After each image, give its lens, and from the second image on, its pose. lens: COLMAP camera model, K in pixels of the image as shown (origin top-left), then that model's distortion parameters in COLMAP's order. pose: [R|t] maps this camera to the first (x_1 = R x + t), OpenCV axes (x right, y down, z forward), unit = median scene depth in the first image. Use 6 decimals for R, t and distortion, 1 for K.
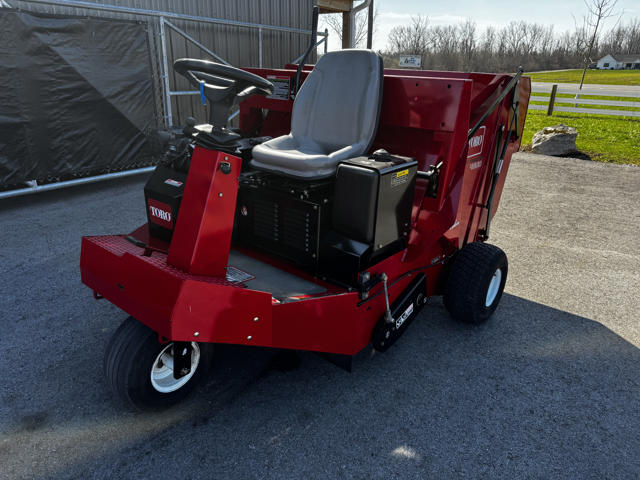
lens RADIAL K [[453.6, 0, 320.0], [0, 453.6, 240.0], [0, 0, 1]] dist [0.039630, -0.040546]
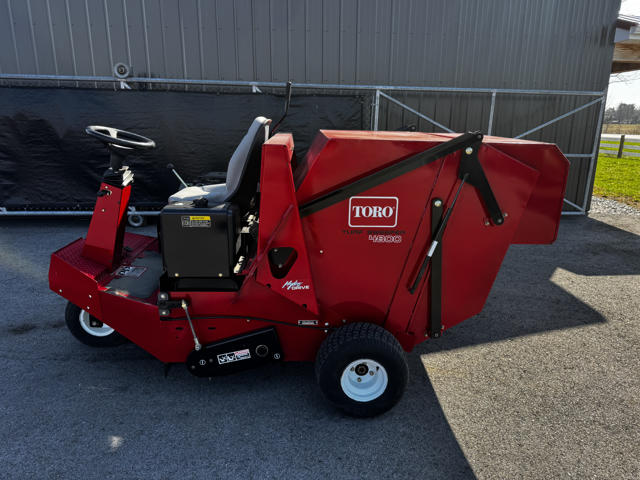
lens RADIAL K [[453.6, 0, 320.0], [0, 453.6, 240.0], [0, 0, 1]] dist [0.039630, -0.040546]
pose [[0.661474, 0.178714, -0.728363, 0.483473], [-0.267550, 0.963522, -0.006567, -0.066033], [0.700620, 0.199217, 0.685160, 0.164208]]
